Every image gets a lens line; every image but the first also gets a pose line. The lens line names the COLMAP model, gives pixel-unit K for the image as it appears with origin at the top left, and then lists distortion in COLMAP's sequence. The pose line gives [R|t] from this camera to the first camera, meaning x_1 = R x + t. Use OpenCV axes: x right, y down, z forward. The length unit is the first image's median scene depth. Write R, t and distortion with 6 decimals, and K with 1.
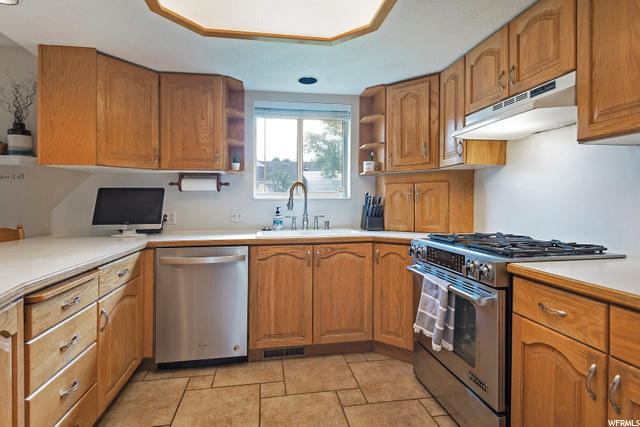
lens RADIAL K [[307.4, 0, 318.4], [0, 307.4, 204.3], [0, 0, 1]] dist [0.029984, -0.026709]
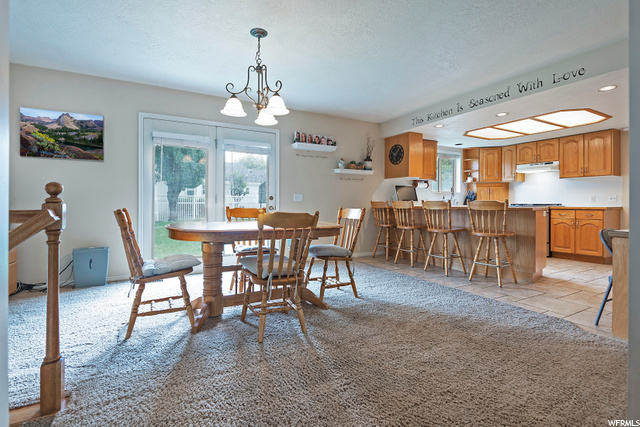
lens RADIAL K [[313.6, 0, 338.0], [0, 313.6, 204.5], [0, 0, 1]] dist [-0.001510, -0.000540]
pose [[0.928730, 0.002973, 0.370744, -1.975204], [-0.000816, 0.999982, -0.005974, 0.102534], [-0.370755, 0.005246, 0.928716, -1.026228]]
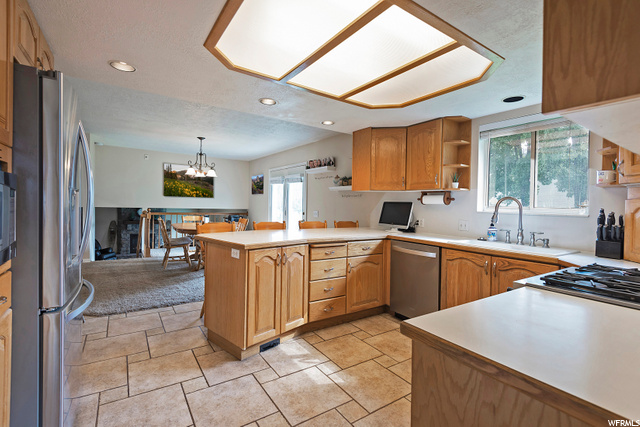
lens RADIAL K [[300.7, 0, 299.4], [0, 300.7, 216.2], [0, 0, 1]] dist [0.002130, 0.000125]
pose [[0.363016, 0.052986, -0.930275, 0.684576], [-0.036921, 0.998416, 0.042459, -0.028191], [0.931051, 0.018934, 0.364397, -0.029493]]
